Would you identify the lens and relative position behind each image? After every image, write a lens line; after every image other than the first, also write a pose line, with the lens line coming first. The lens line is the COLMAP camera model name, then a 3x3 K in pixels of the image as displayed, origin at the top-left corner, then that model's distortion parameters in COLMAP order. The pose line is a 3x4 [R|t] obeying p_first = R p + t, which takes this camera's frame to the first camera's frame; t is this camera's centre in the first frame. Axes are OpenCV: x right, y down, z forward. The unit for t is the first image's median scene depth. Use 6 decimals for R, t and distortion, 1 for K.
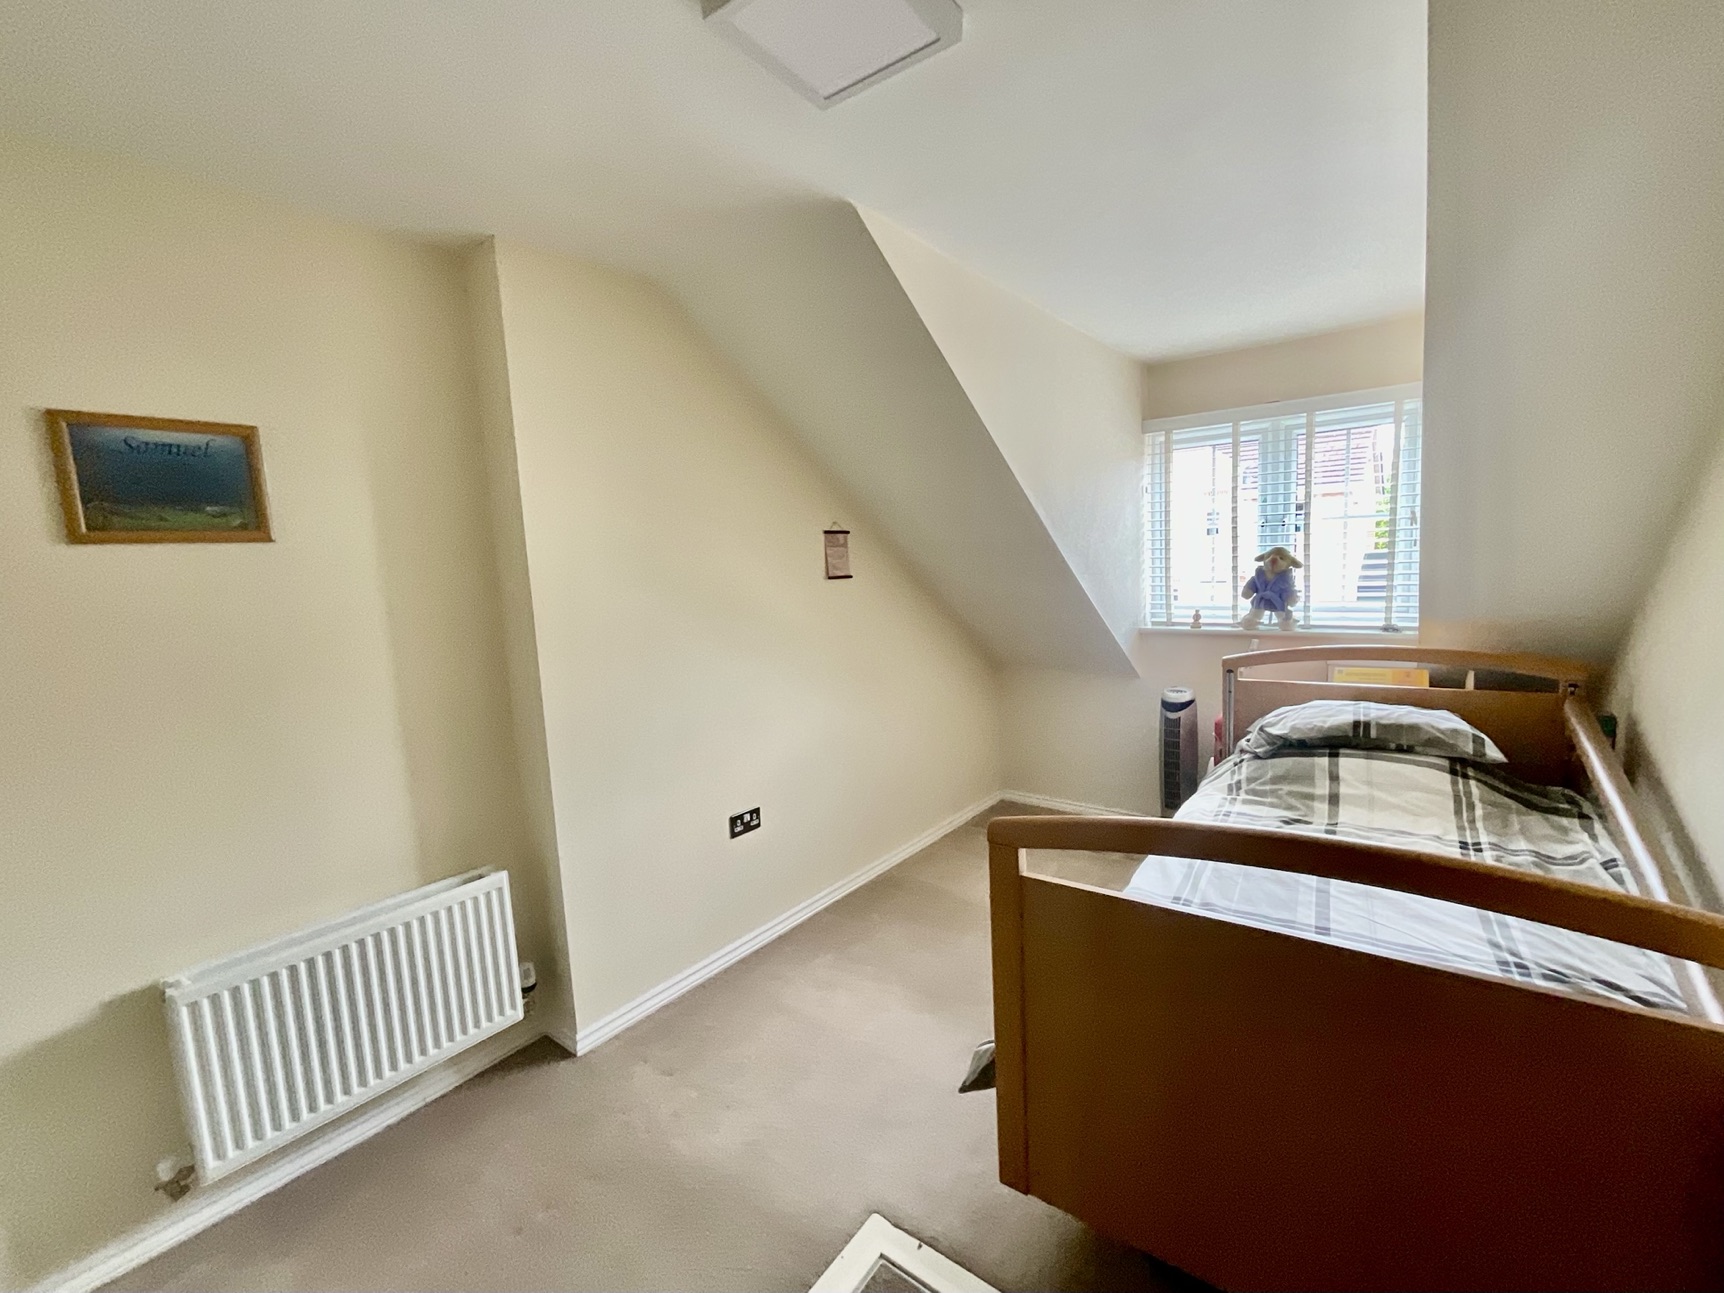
lens RADIAL K [[718.0, 0, 862.0], [0, 718.0, 646.5], [0, 0, 1]] dist [0.000786, 0.000252]
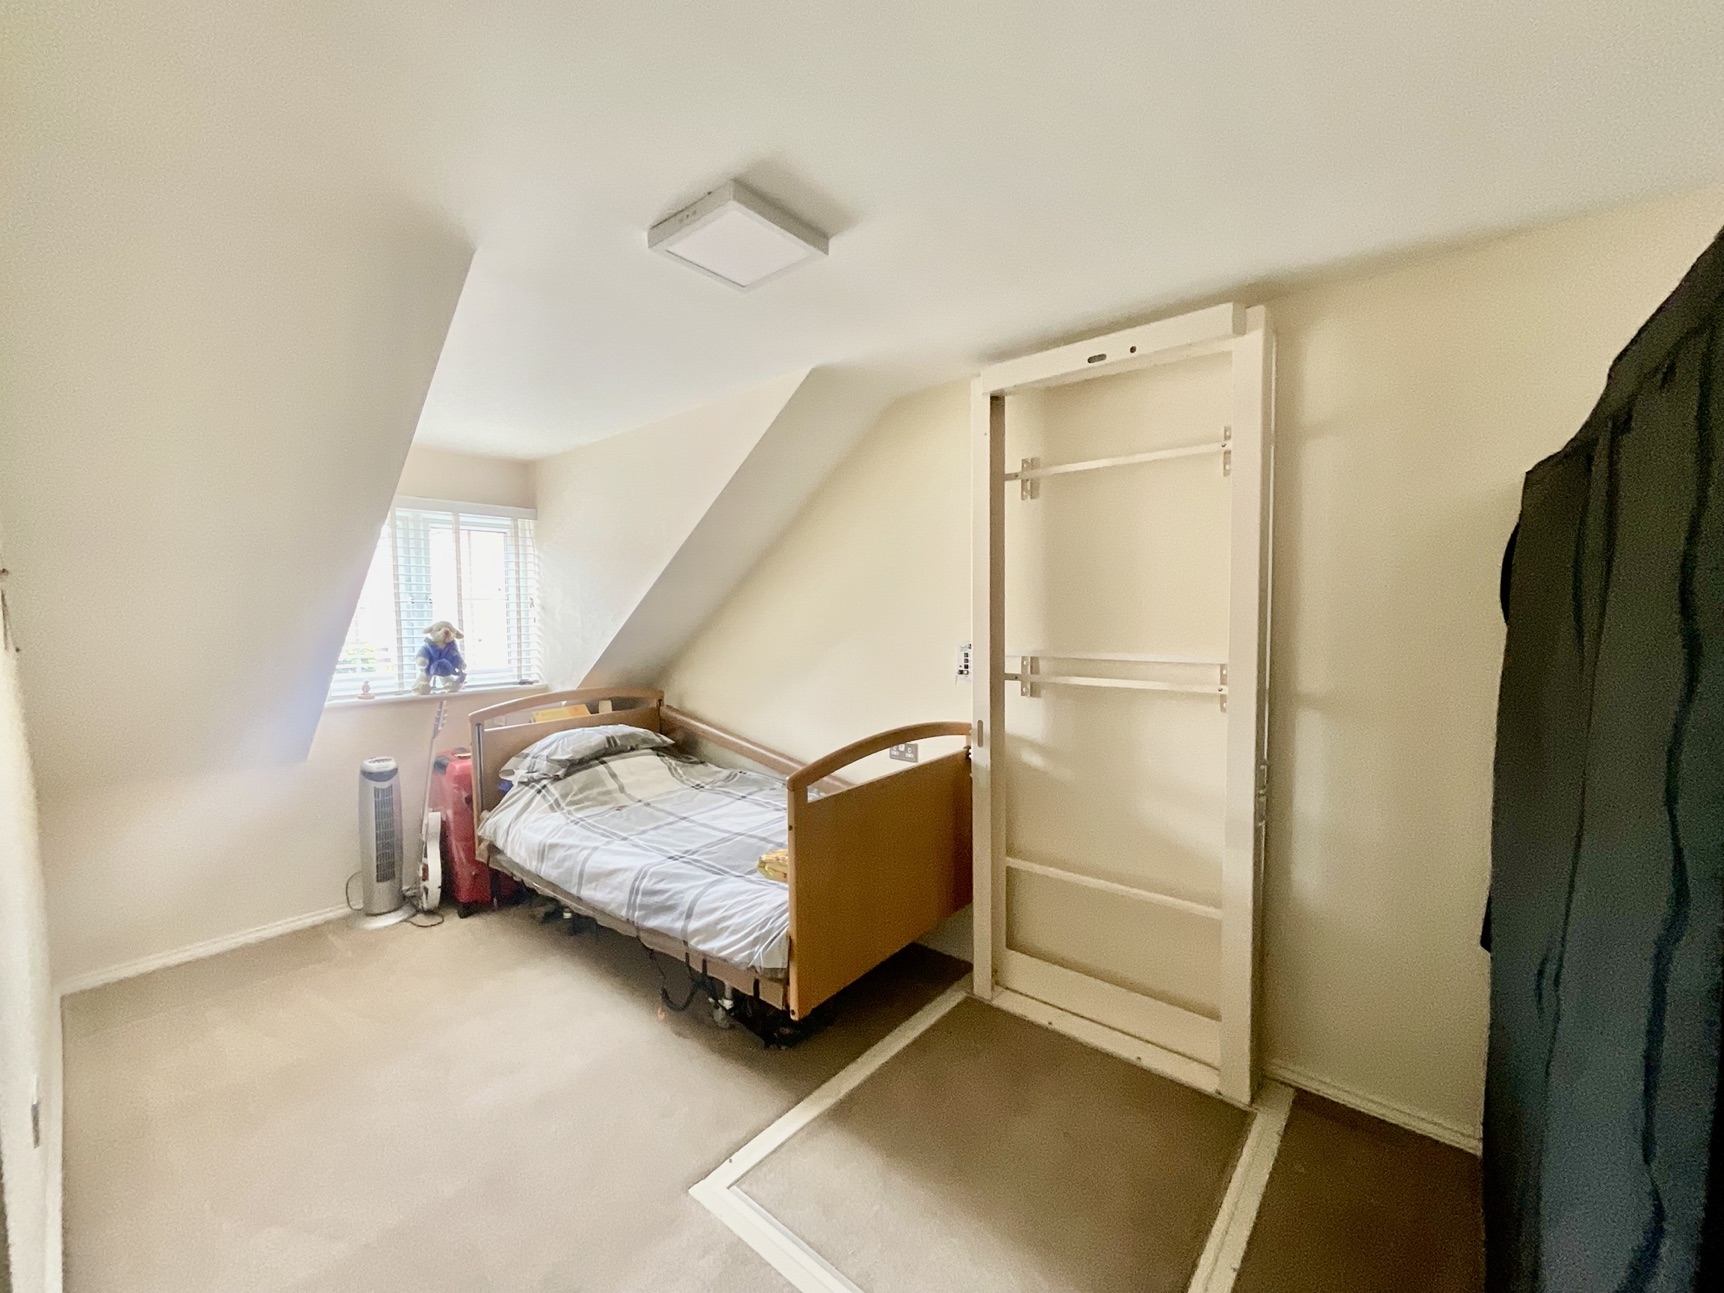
lens RADIAL K [[691.0, 0, 862.0], [0, 691.0, 646.5], [0, 0, 1]] dist [-0.010421, 0.000782]
pose [[0.052357, -0.007069, 0.998603, -0.567692], [0.130709, 0.991421, 0.000165, -0.010091], [-0.990037, 0.130517, 0.052832, 0.310173]]
